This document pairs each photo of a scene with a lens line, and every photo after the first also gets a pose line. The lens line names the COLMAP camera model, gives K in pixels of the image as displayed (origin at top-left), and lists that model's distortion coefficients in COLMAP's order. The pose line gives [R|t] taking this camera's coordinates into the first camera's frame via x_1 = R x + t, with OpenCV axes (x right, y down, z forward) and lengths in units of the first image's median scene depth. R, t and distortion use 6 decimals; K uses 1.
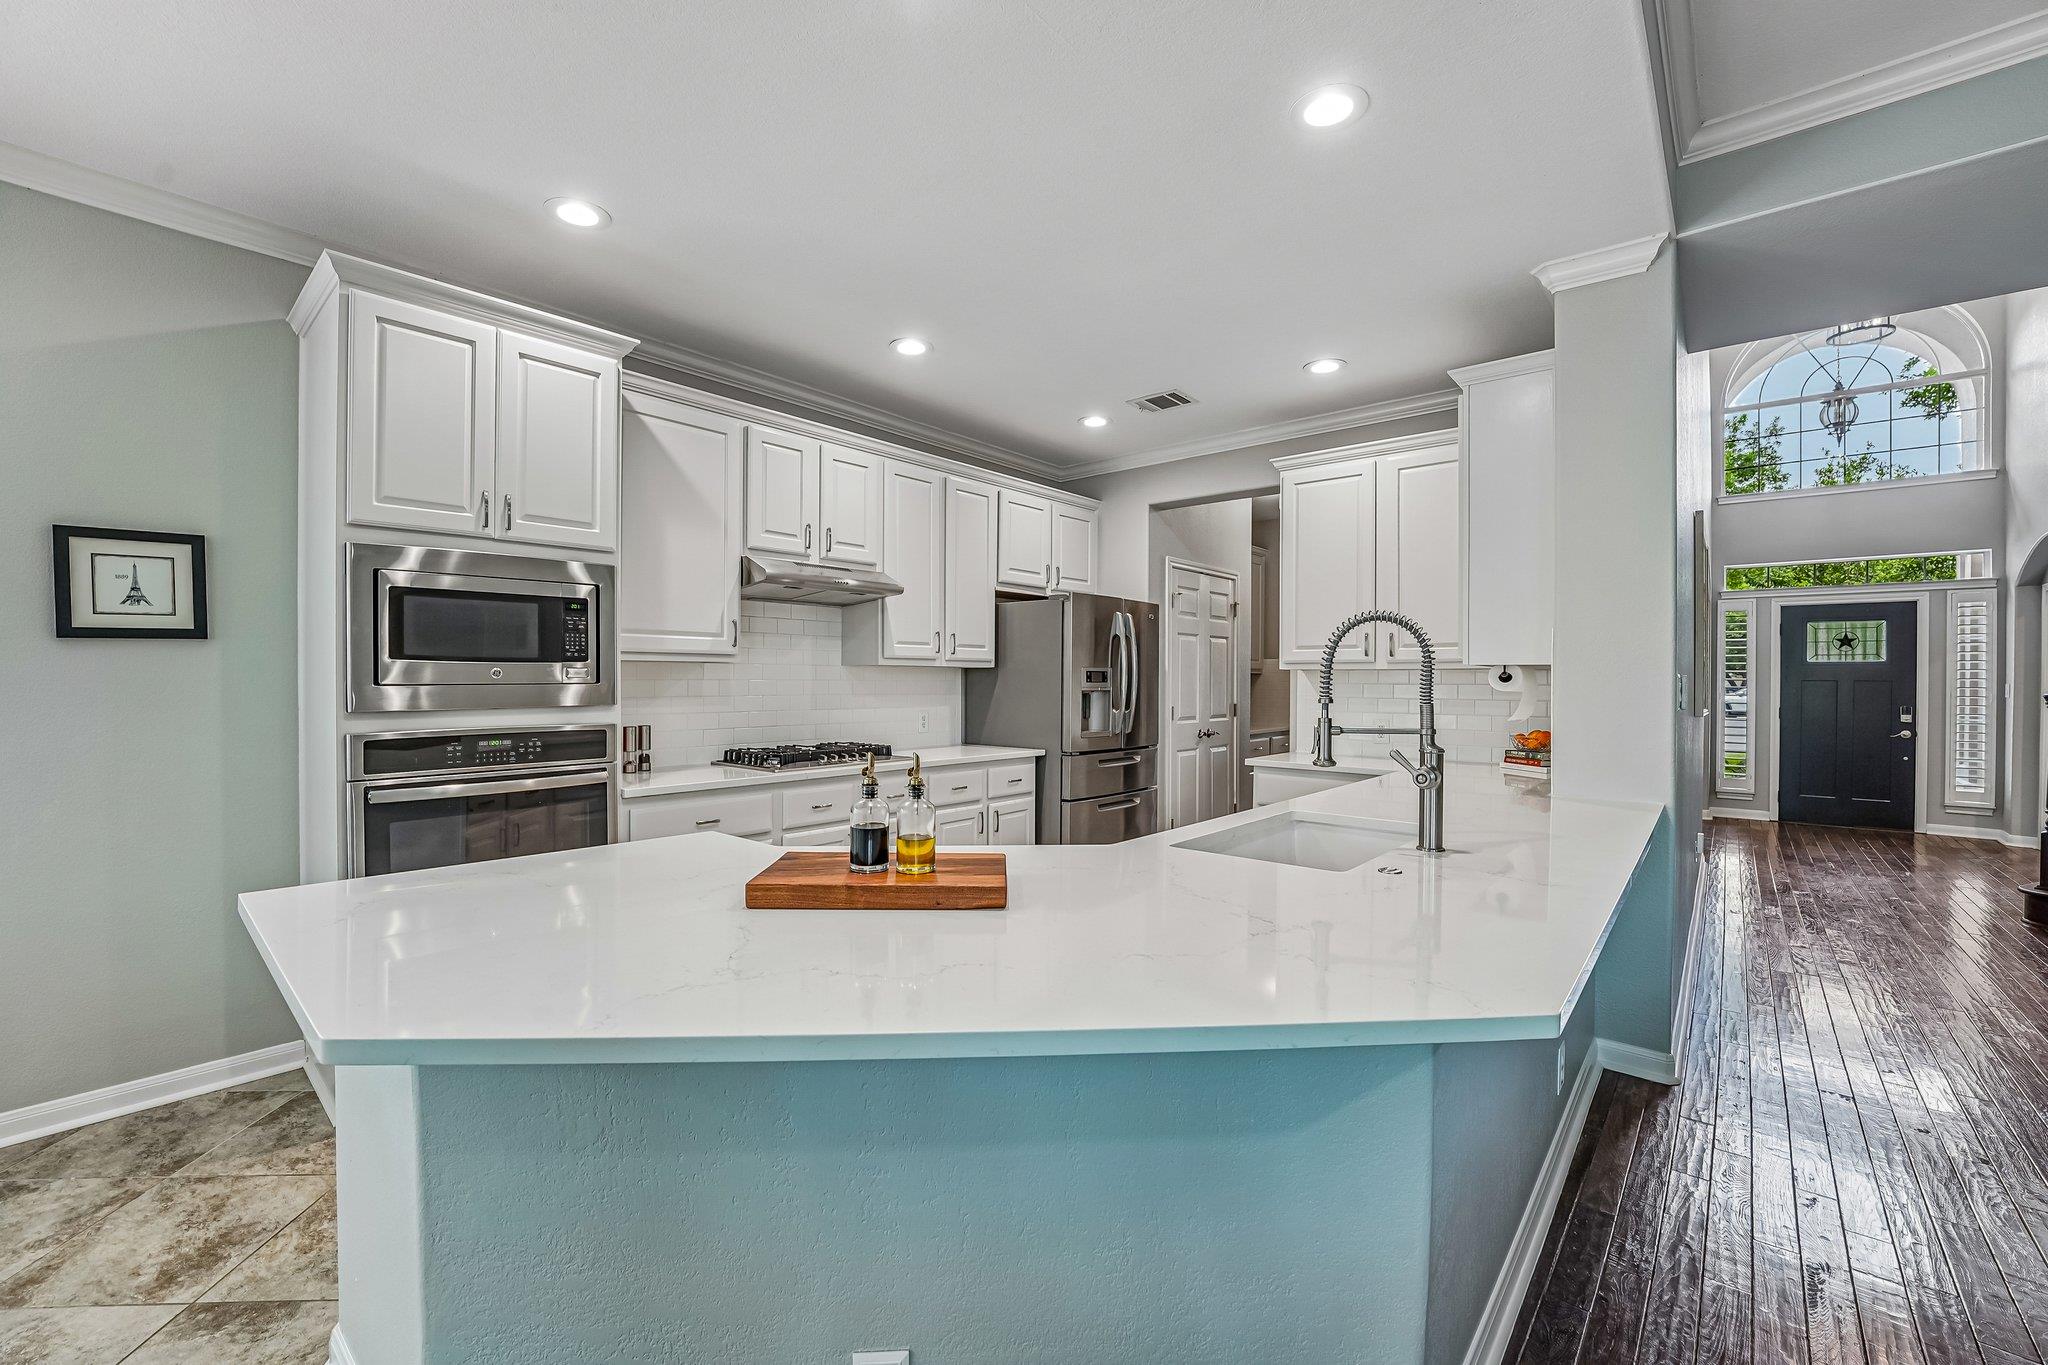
lens RADIAL K [[835.9, 0, 1017.7], [0, 835.9, 674.3], [0, 0, 1]] dist [-0.027098, -0.000598]
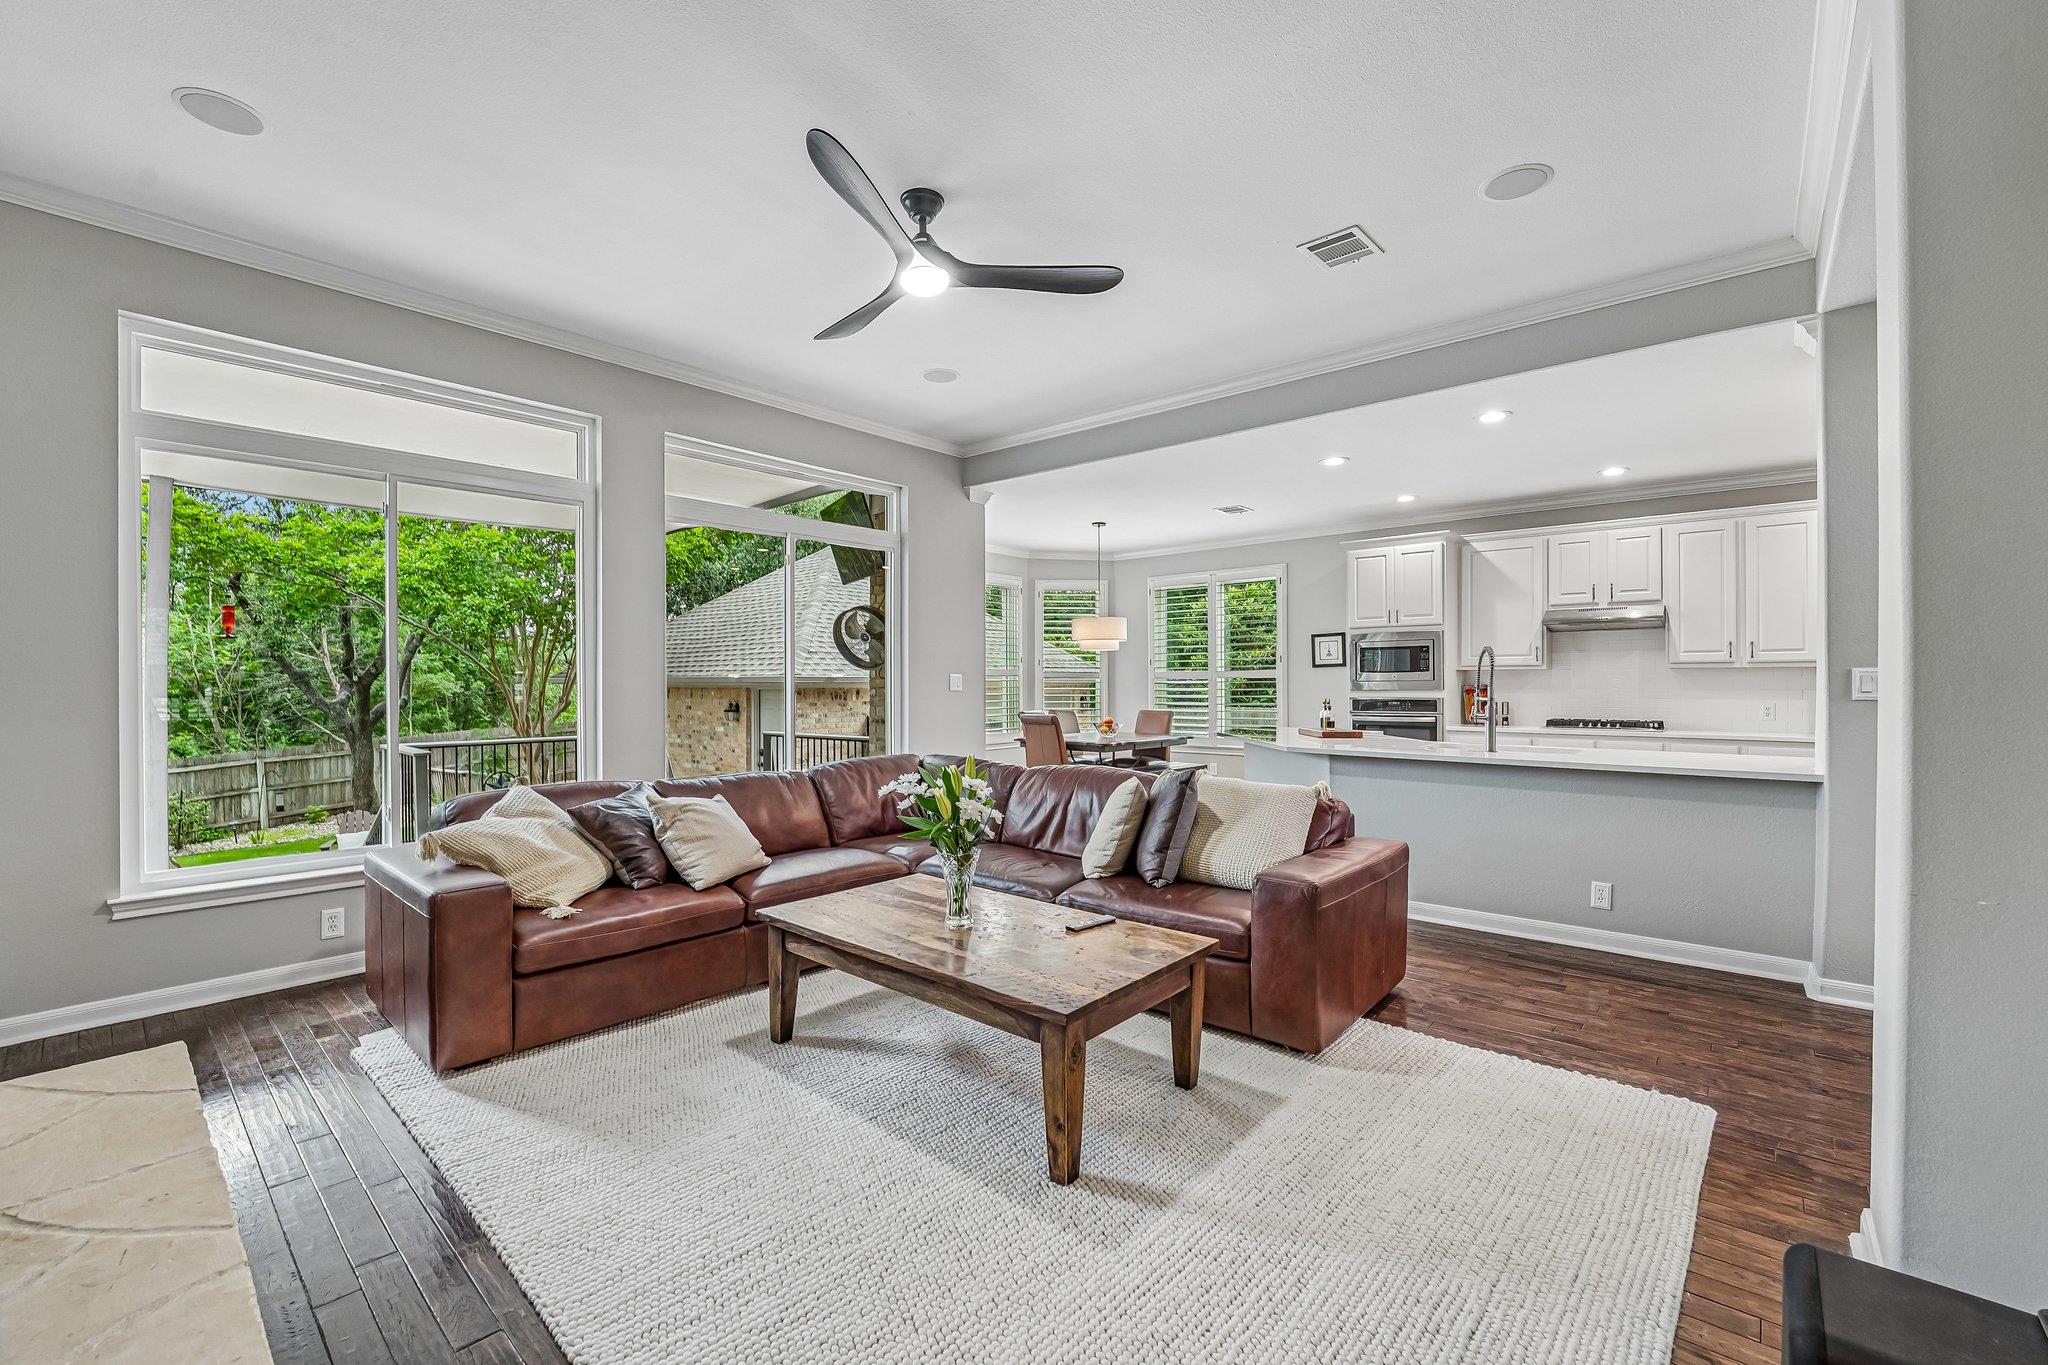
lens RADIAL K [[835.9, 0, 1007.8], [0, 835.9, 682.4], [0, 0, 1]] dist [-0.027098, -0.000598]
pose [[-0.001754, -0.006149, -0.999980, 1.884727], [0.005445, 0.999966, -0.006158, 0.025154], [0.999984, -0.005456, -0.001720, -0.223894]]
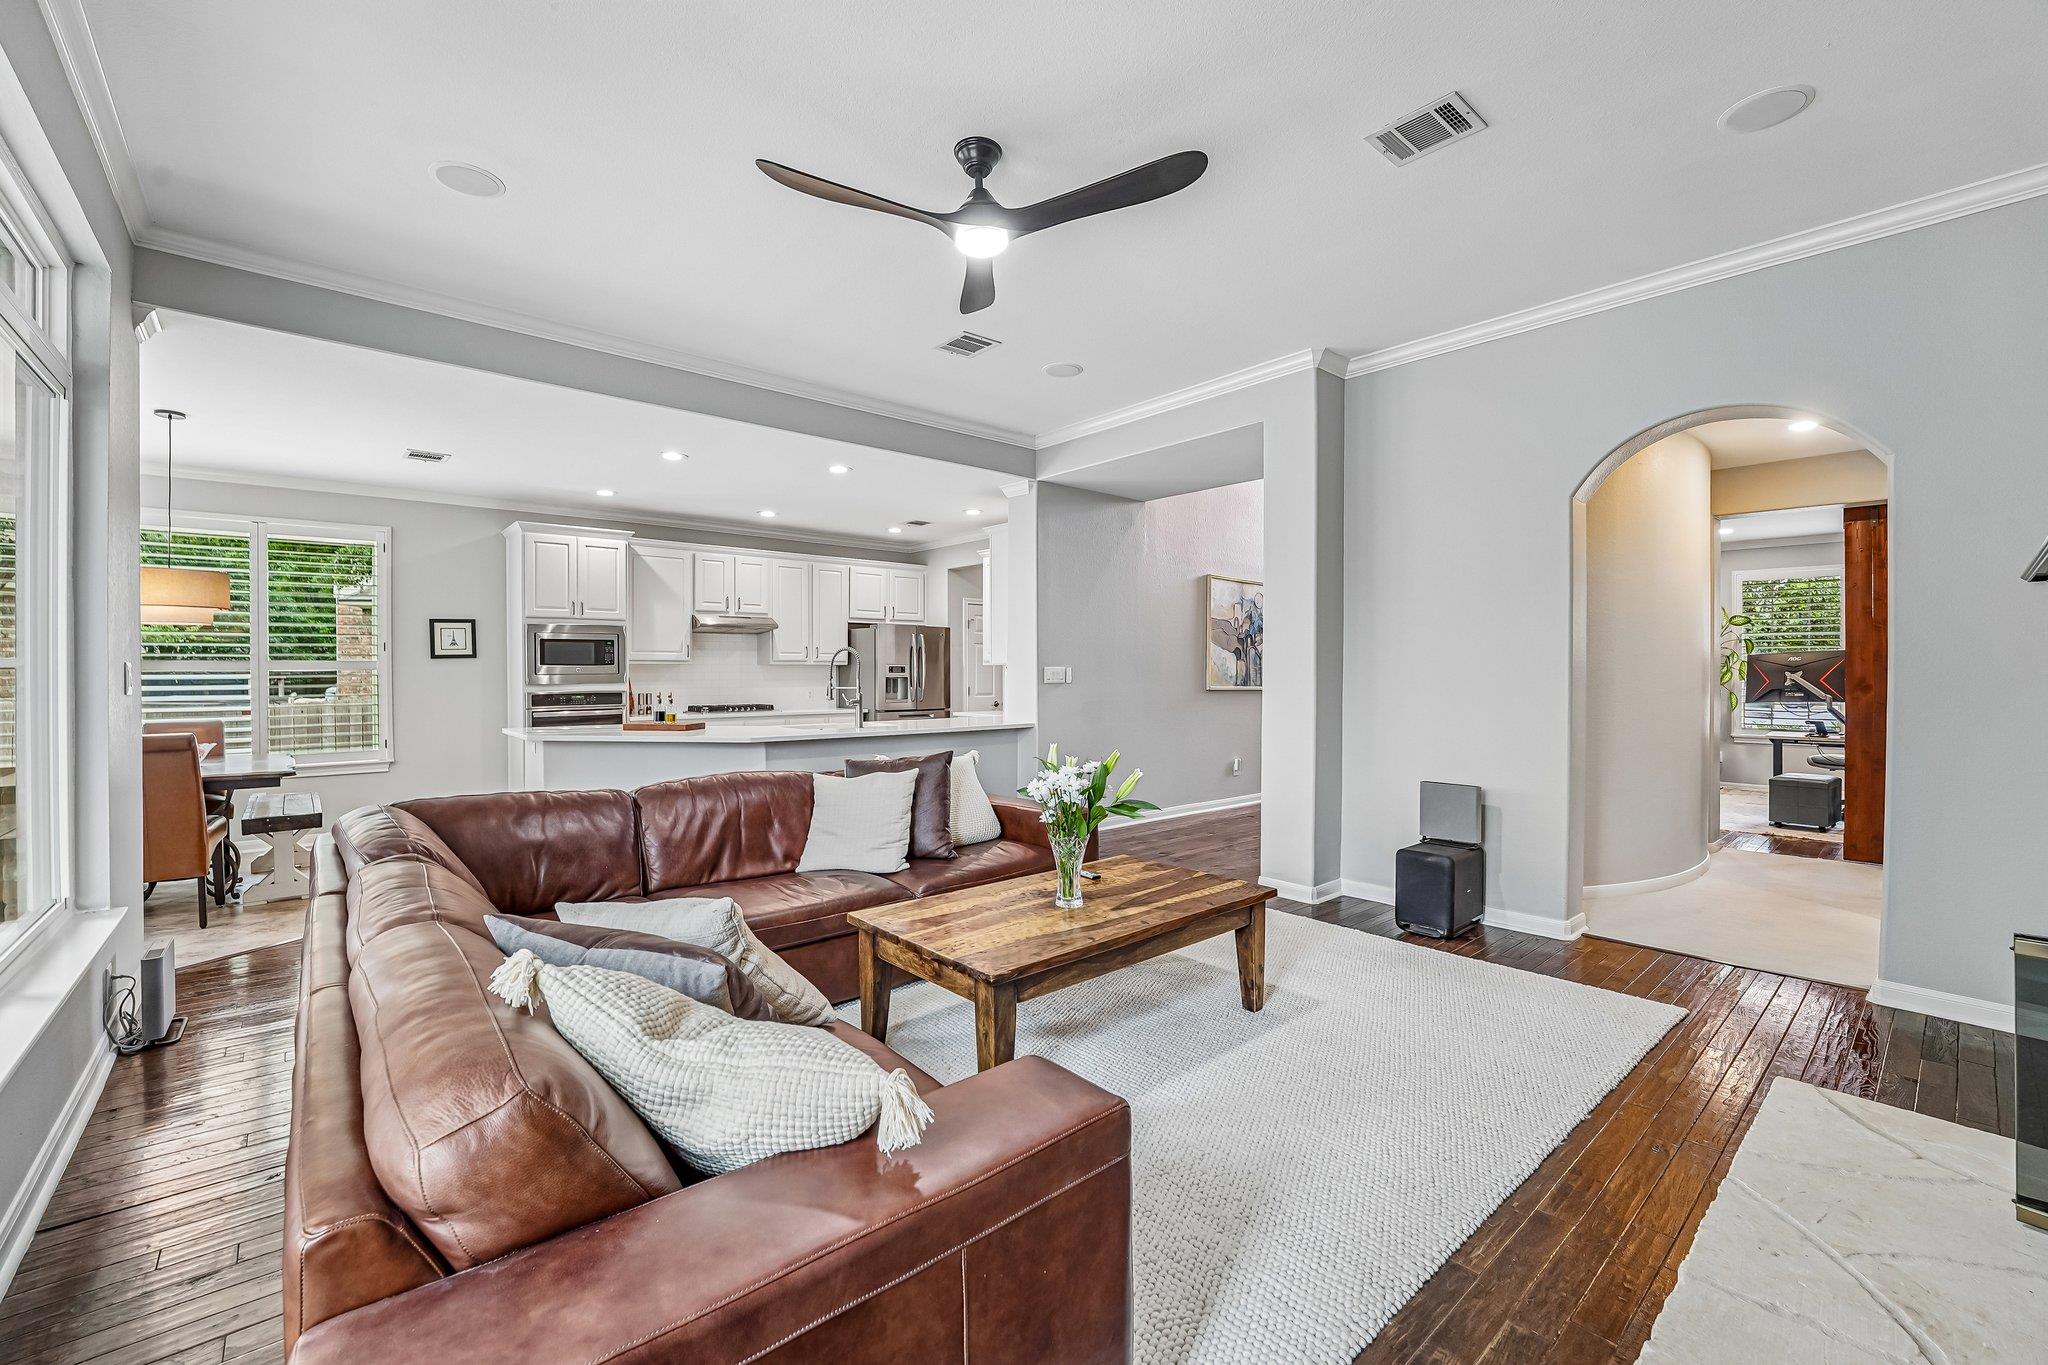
lens RADIAL K [[835.9, 0, 1013.6], [0, 835.9, 680.9], [0, 0, 1]] dist [-0.027098, -0.000598]
pose [[0.989705, -0.007370, -0.142932, 1.011909], [0.009280, 0.999876, 0.012695, 0.011796], [0.142821, -0.013890, 0.989651, -1.284249]]
